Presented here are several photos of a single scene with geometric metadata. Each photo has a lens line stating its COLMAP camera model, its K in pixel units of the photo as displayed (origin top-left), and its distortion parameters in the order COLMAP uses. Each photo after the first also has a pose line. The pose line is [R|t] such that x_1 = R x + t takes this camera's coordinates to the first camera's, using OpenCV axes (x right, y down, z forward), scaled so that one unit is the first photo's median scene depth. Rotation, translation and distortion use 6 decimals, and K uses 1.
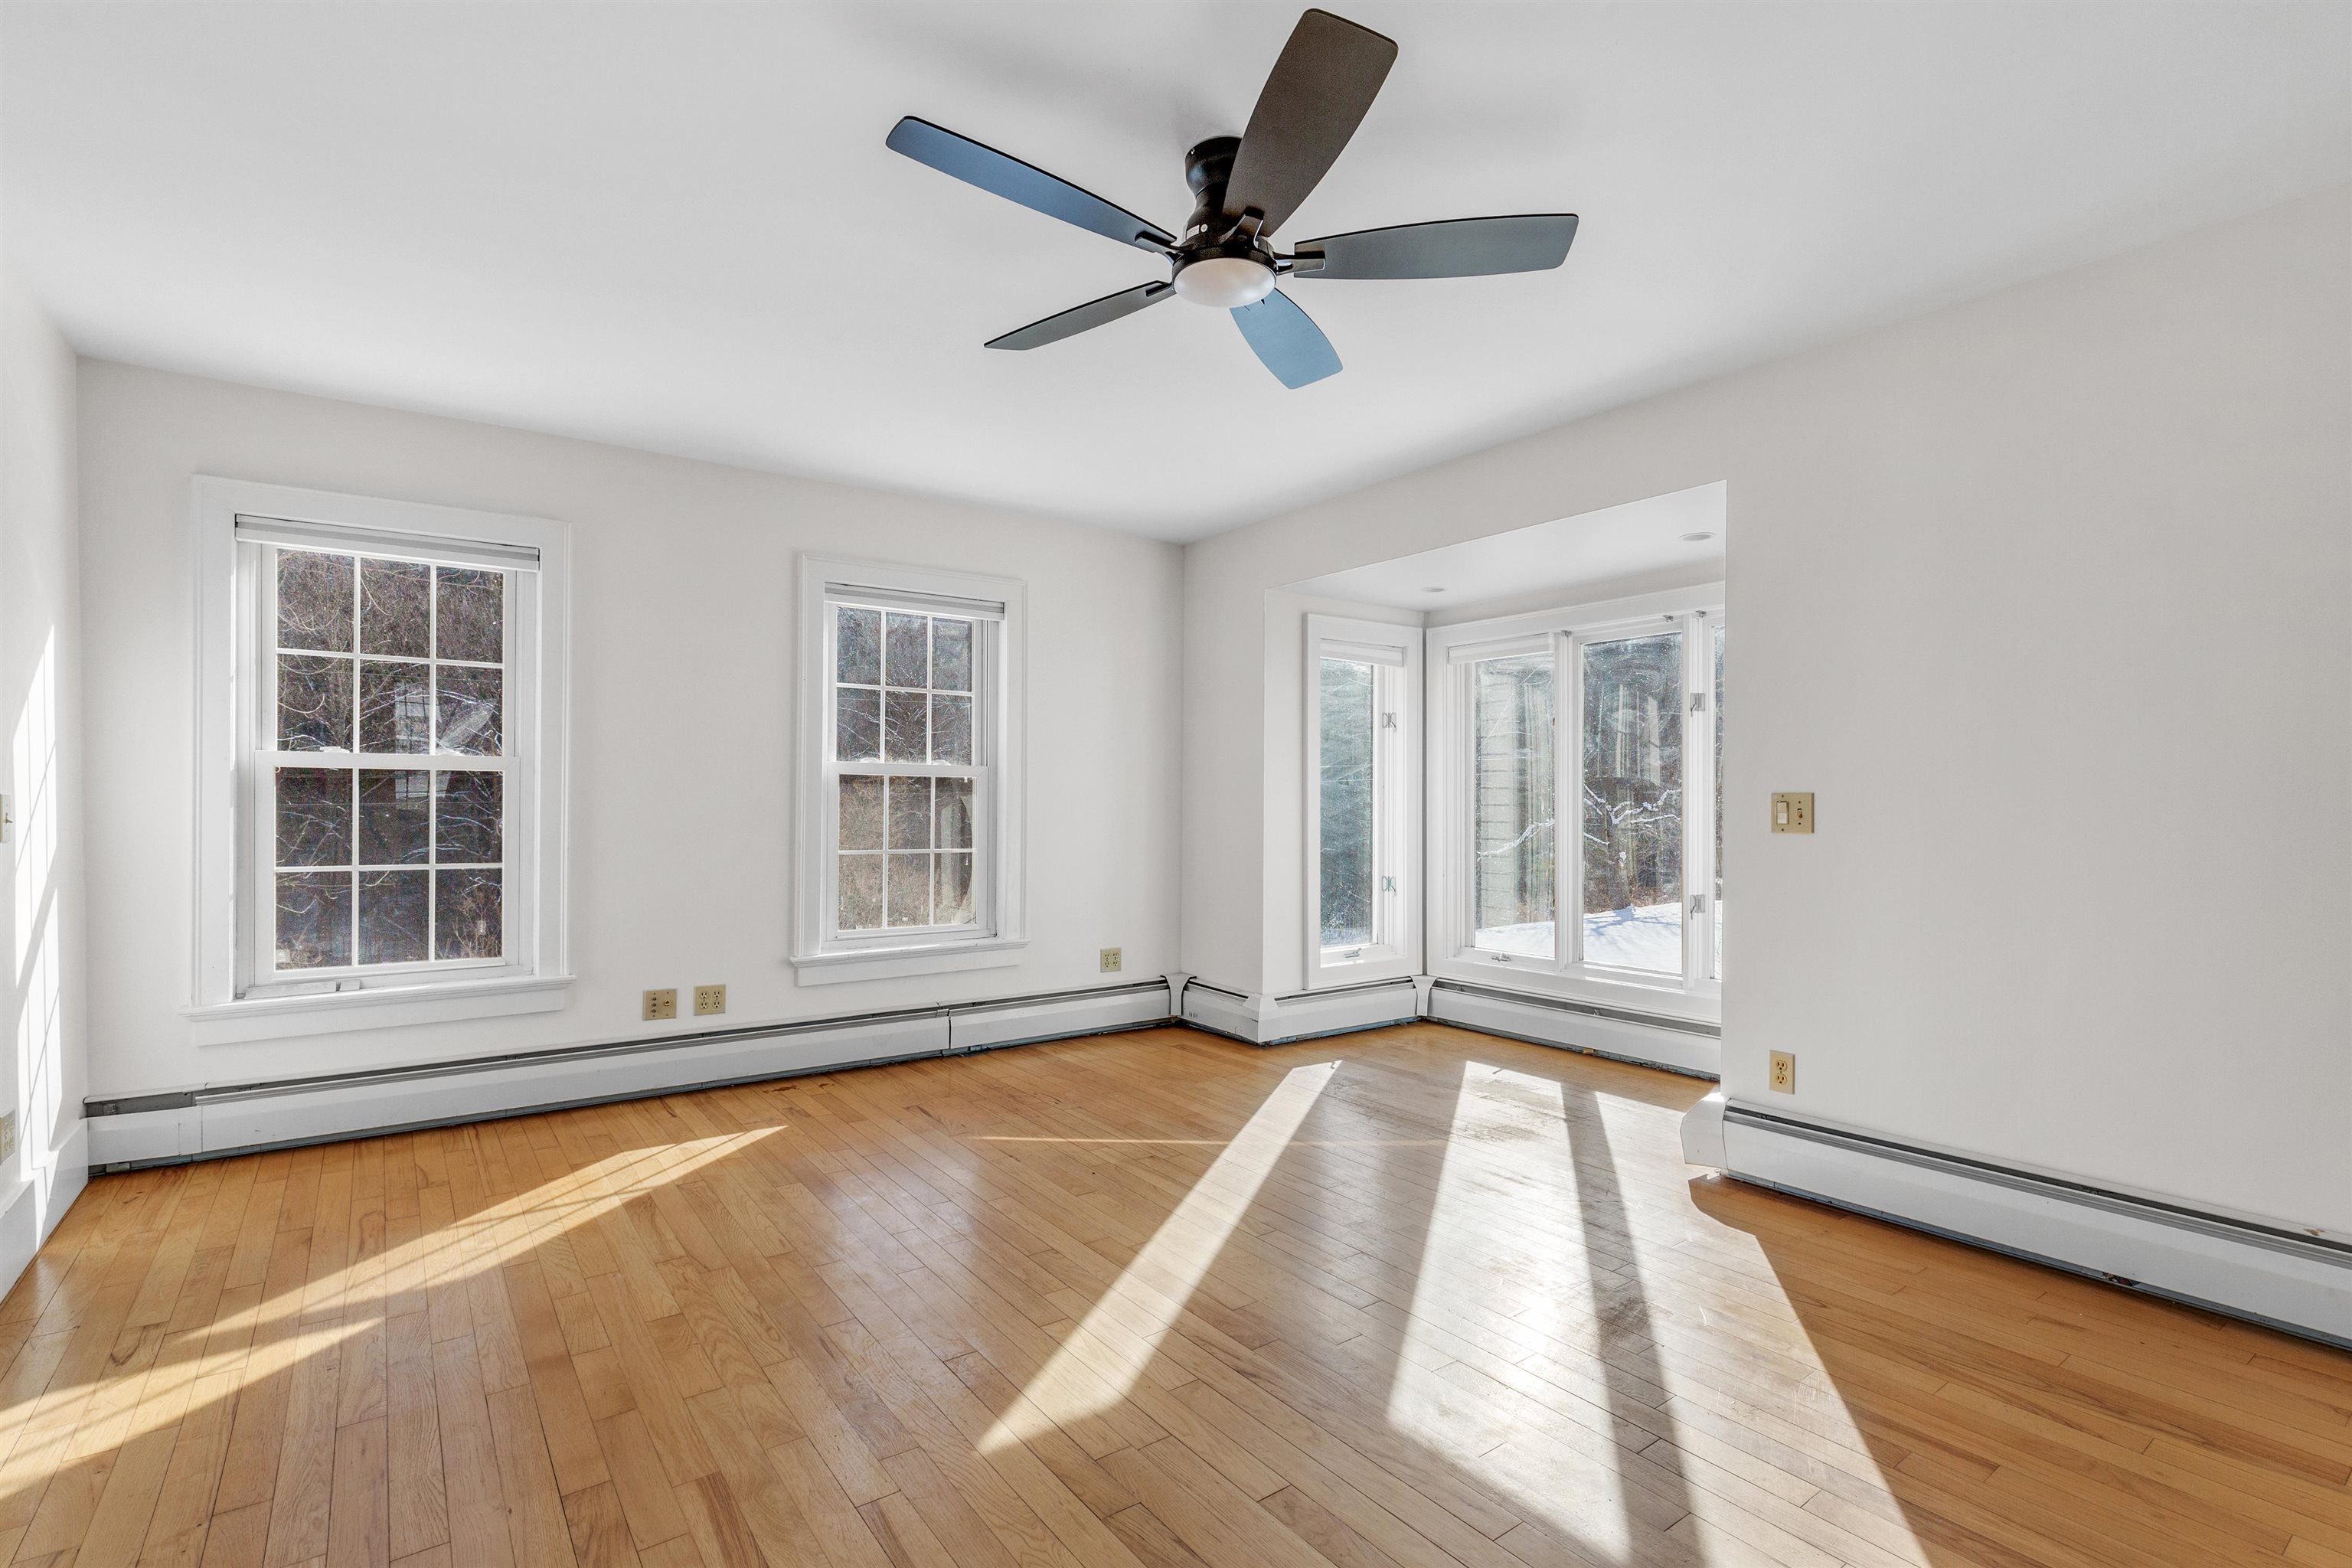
lens RADIAL K [[1100.6, 0, 1175.8], [0, 1100.6, 793.9], [0, 0, 1]] dist [-0.001257, -0.000040]
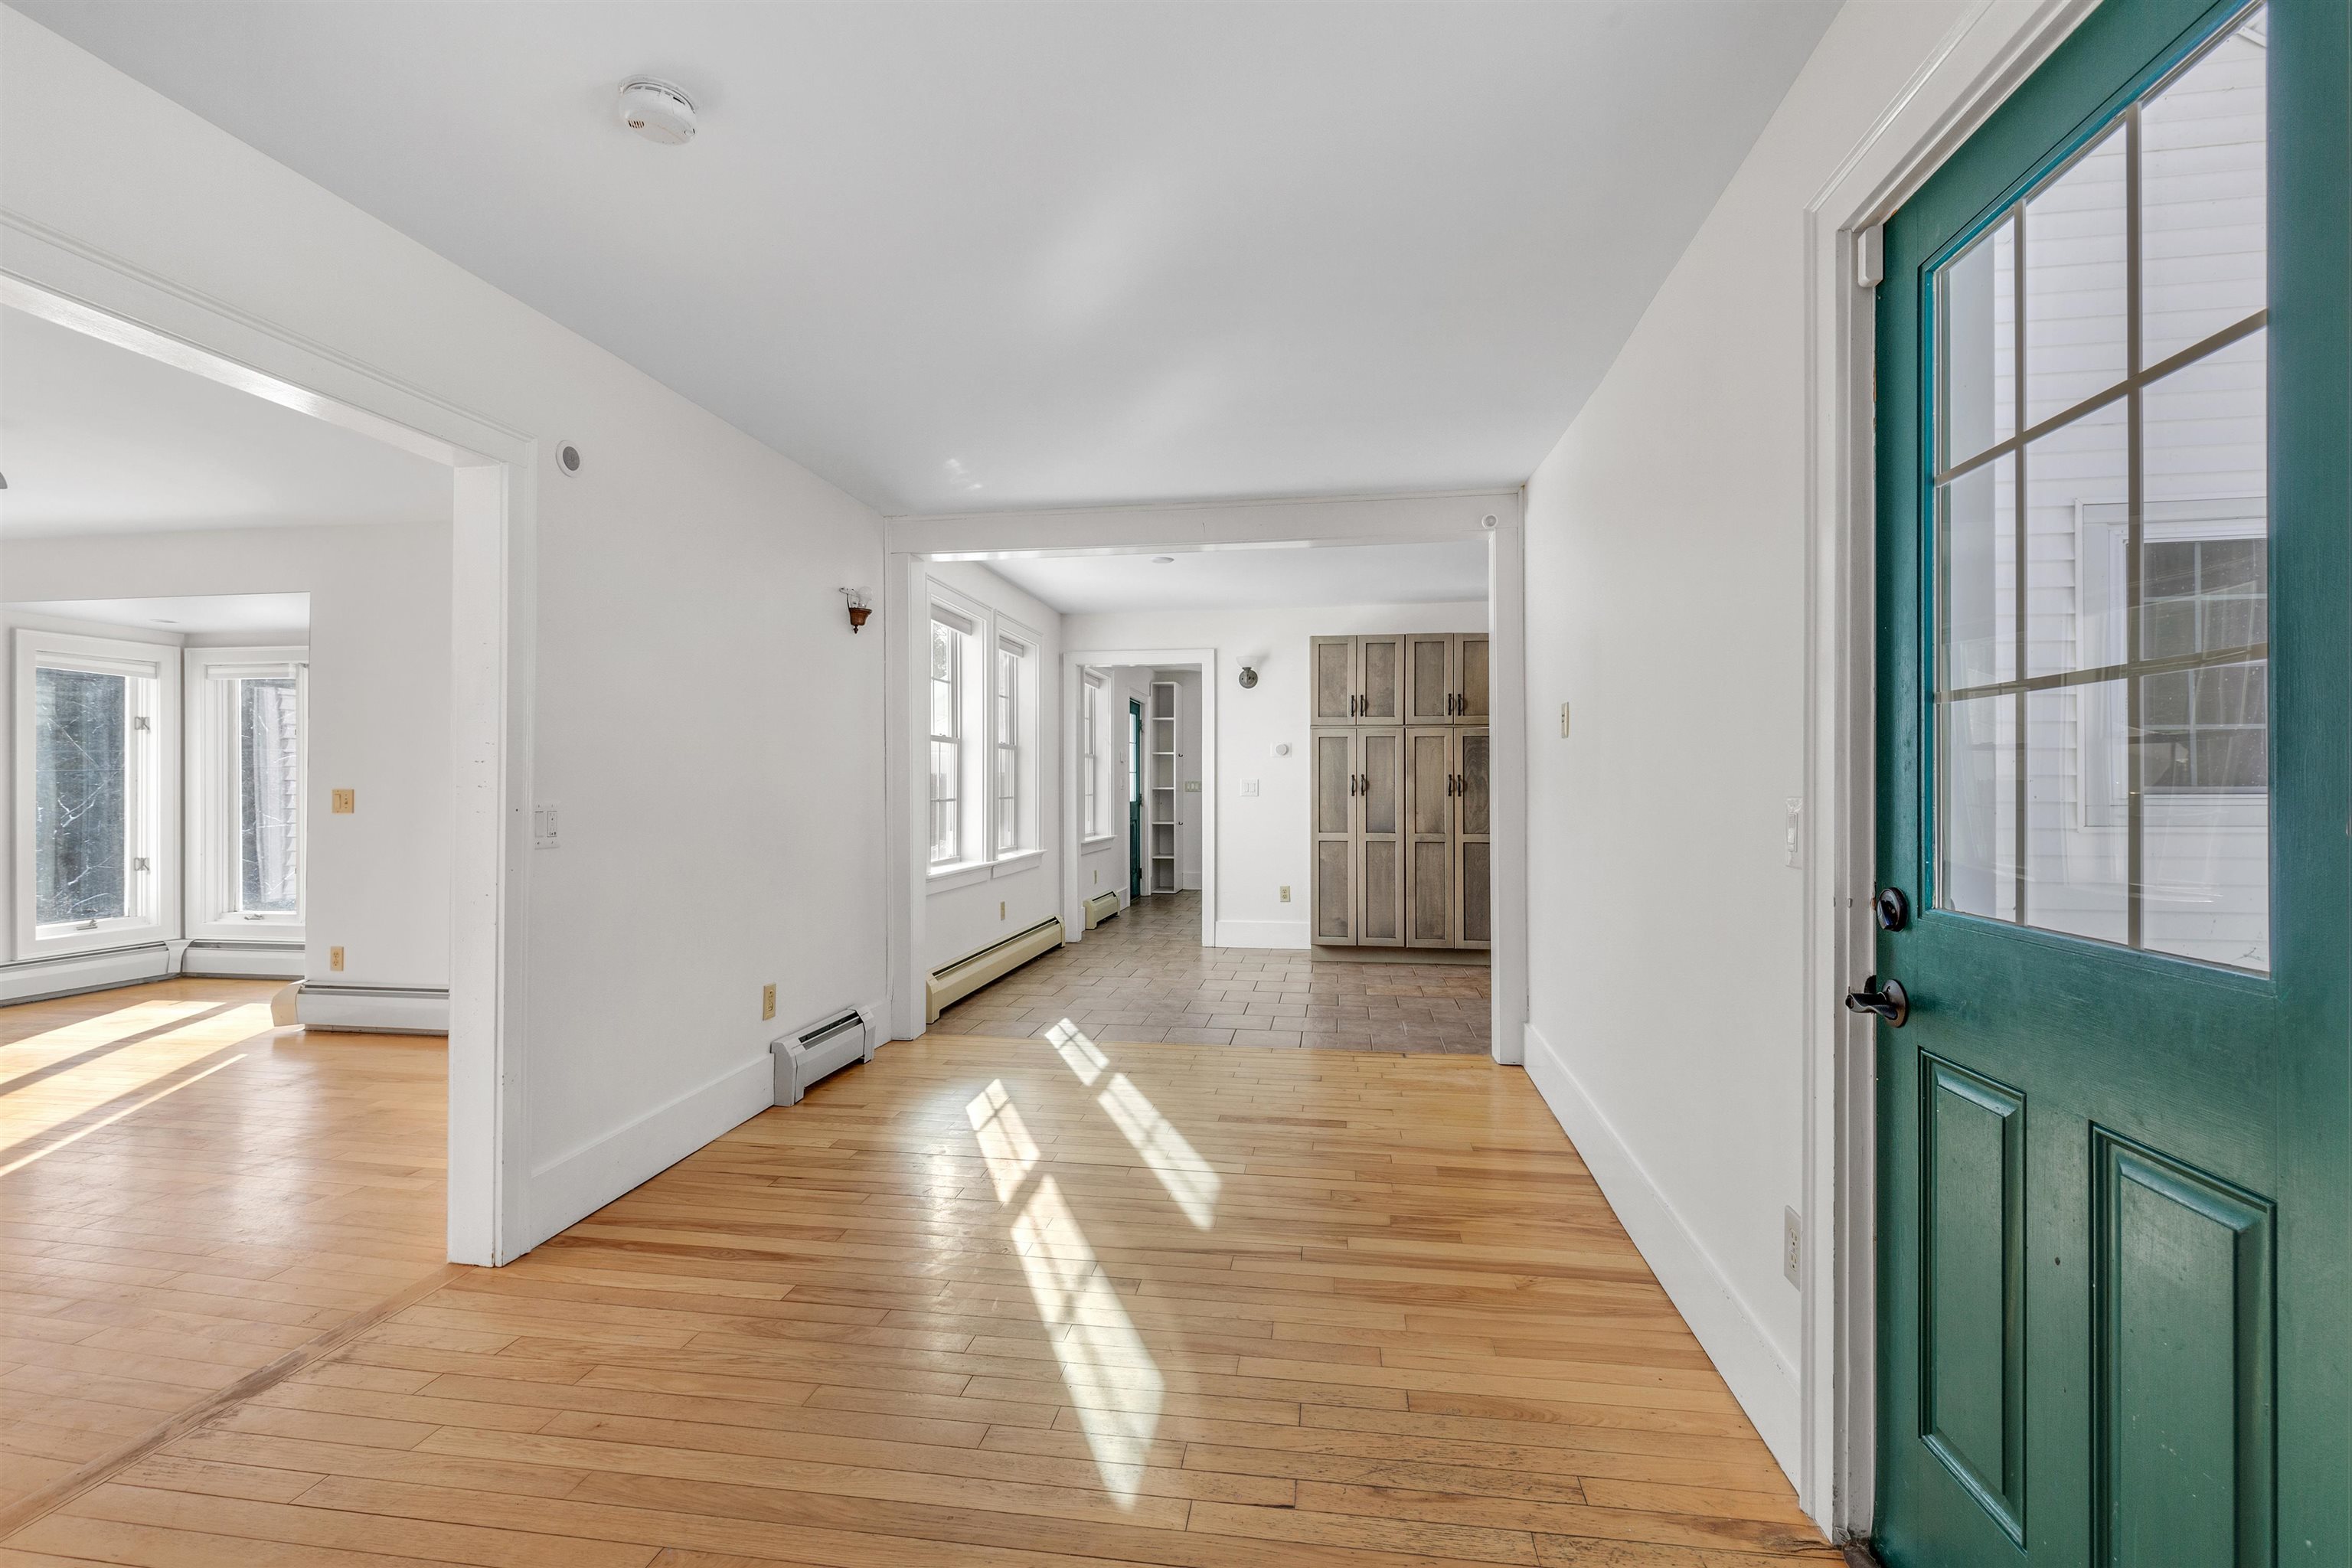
lens RADIAL K [[1045.2, 0, 1178.3], [0, 1045.2, 782.9], [0, 0, 1]] dist [0.002011, 0.000549]
pose [[0.708437, -0.001077, 0.705773, 0.192466], [-0.002353, 0.999990, 0.003888, -0.011613], [-0.705770, -0.004416, 0.708427, -0.574756]]
